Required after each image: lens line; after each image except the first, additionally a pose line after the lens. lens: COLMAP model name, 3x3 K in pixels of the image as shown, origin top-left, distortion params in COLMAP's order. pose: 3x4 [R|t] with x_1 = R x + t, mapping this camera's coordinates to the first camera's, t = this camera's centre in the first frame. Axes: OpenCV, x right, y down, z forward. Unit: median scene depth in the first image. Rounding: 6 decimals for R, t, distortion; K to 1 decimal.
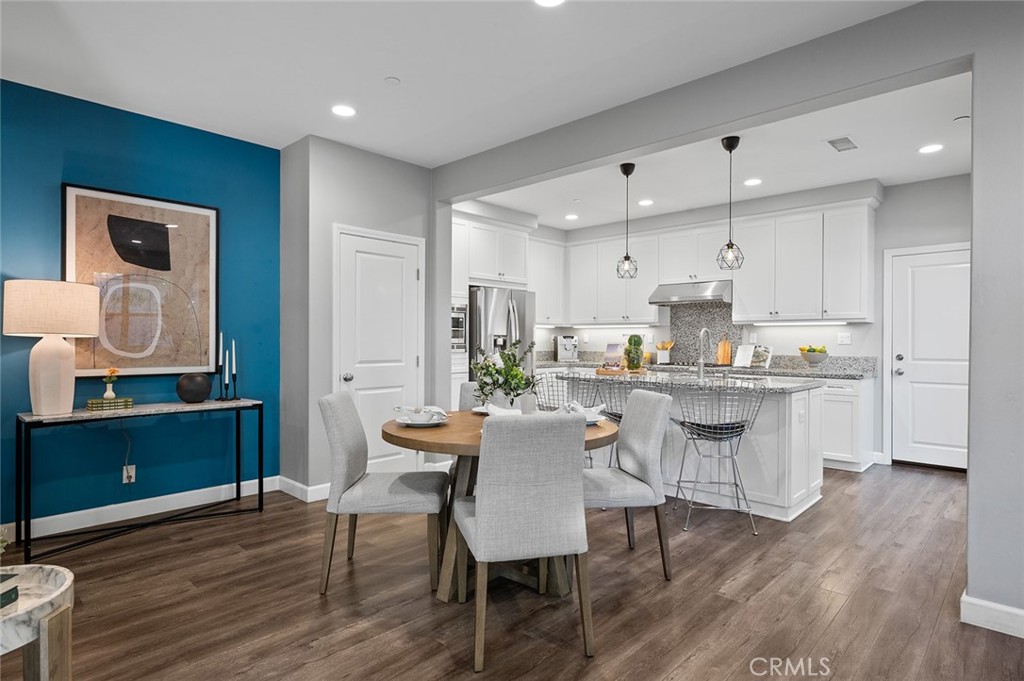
lens RADIAL K [[541.0, 0, 511.7], [0, 541.0, 341.6], [0, 0, 1]] dist [-0.000109, 0.000332]
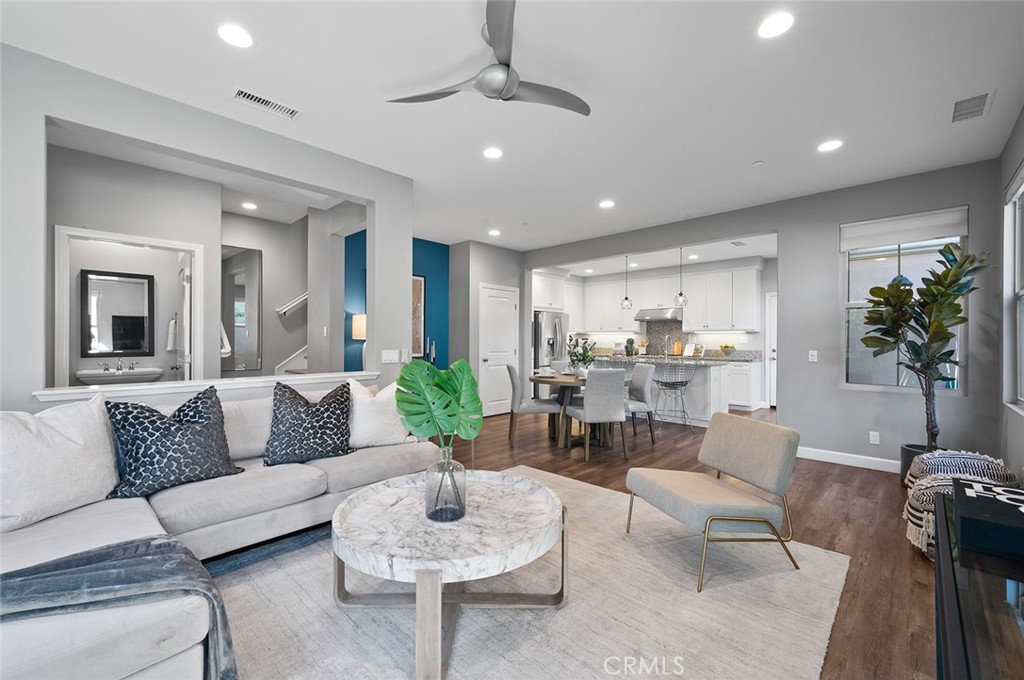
lens RADIAL K [[405.8, 0, 496.2], [0, 405.8, 338.0], [0, 0, 1]] dist [0.000182, -0.000031]
pose [[0.998916, 0.001091, -0.046526, -0.175096], [-0.001503, 0.999960, -0.008821, -0.000637], [0.046515, 0.008881, 0.998878, -0.445782]]
